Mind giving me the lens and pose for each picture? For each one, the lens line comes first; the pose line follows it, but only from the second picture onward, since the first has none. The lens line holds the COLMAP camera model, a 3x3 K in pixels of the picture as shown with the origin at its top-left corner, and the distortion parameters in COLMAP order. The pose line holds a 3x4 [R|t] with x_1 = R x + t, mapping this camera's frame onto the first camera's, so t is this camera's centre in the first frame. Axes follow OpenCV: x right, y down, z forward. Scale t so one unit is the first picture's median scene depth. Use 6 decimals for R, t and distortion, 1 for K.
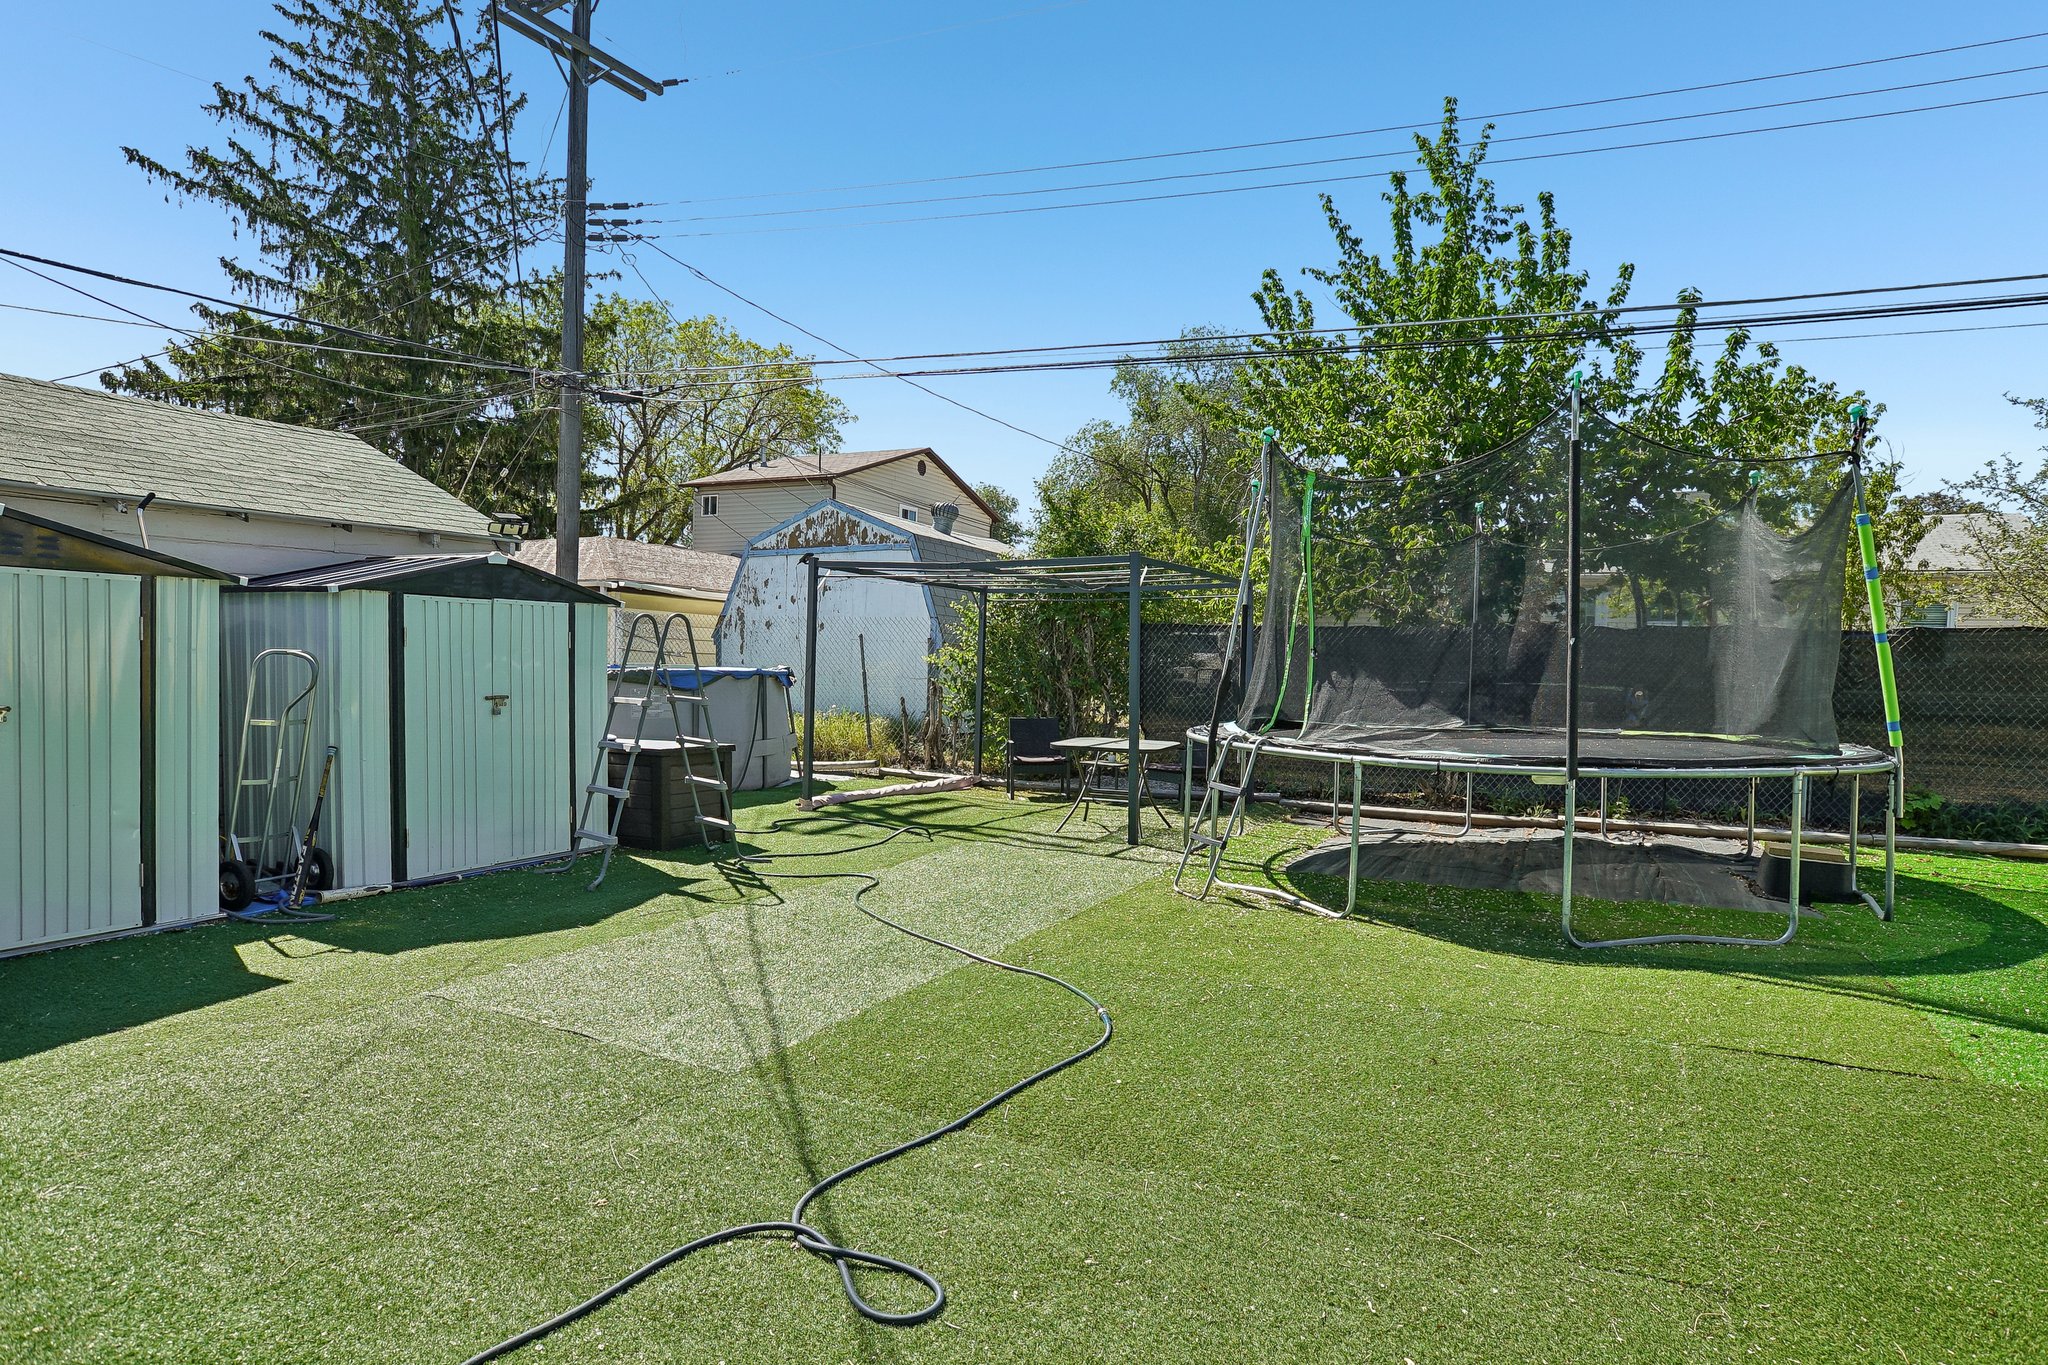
lens RADIAL K [[1063.2, 0, 1027.6], [0, 1063.2, 691.0], [0, 0, 1]] dist [0.003277, 0.000939]
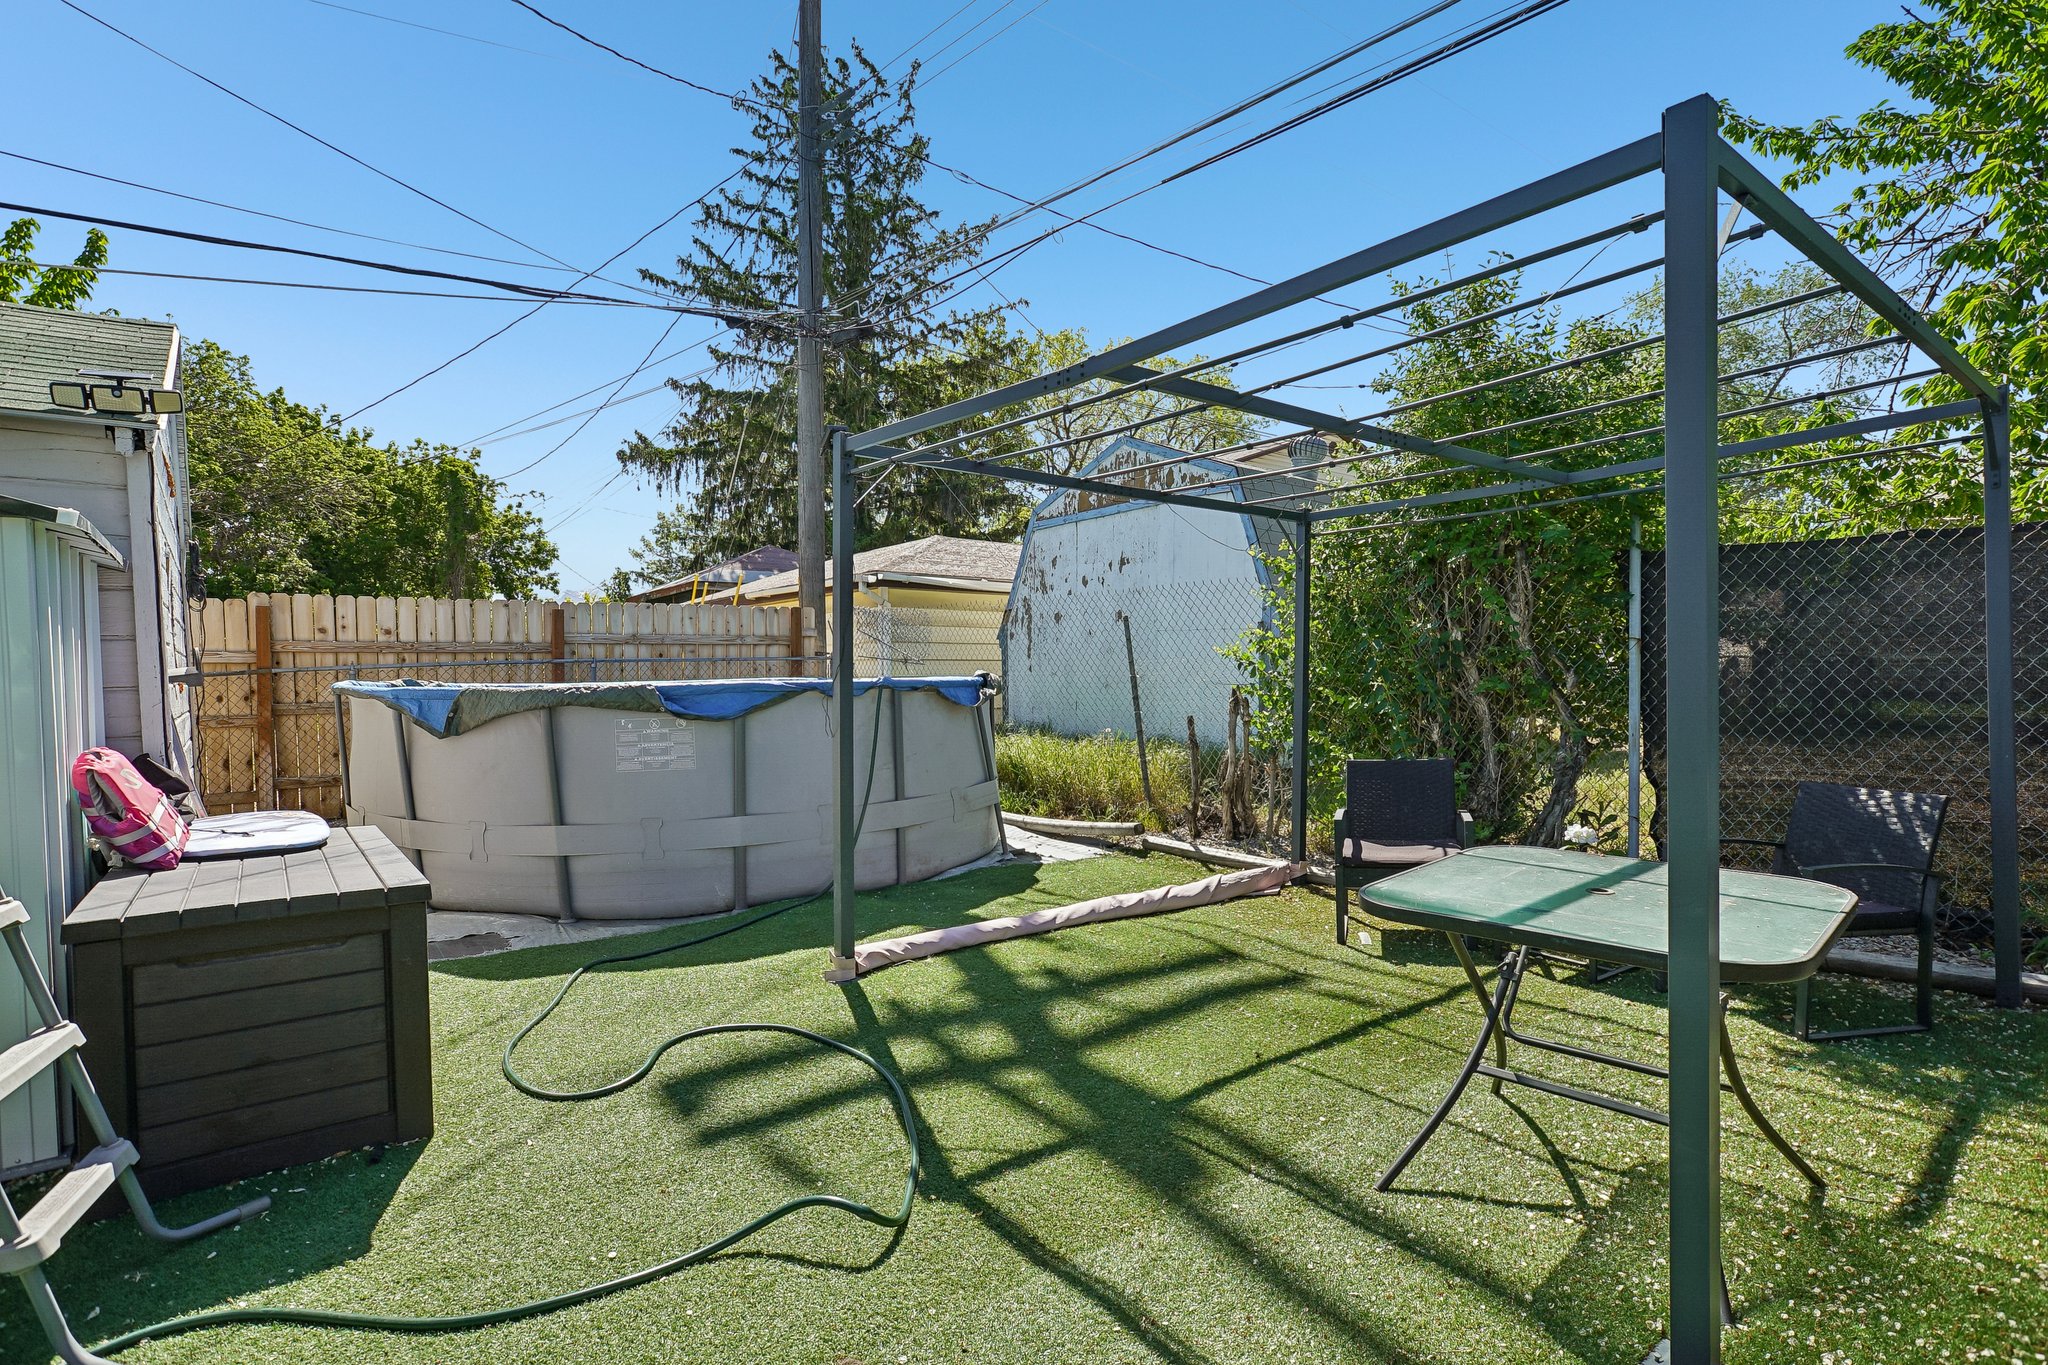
lens RADIAL K [[991.3, 0, 1014.6], [0, 991.3, 694.4], [0, 0, 1]] dist [-0.021945, 0.000969]
pose [[0.902405, -0.028132, -0.429969, 0.028046], [0.028298, 0.999581, -0.006010, -0.004573], [0.429959, -0.006743, 0.902823, 0.345421]]
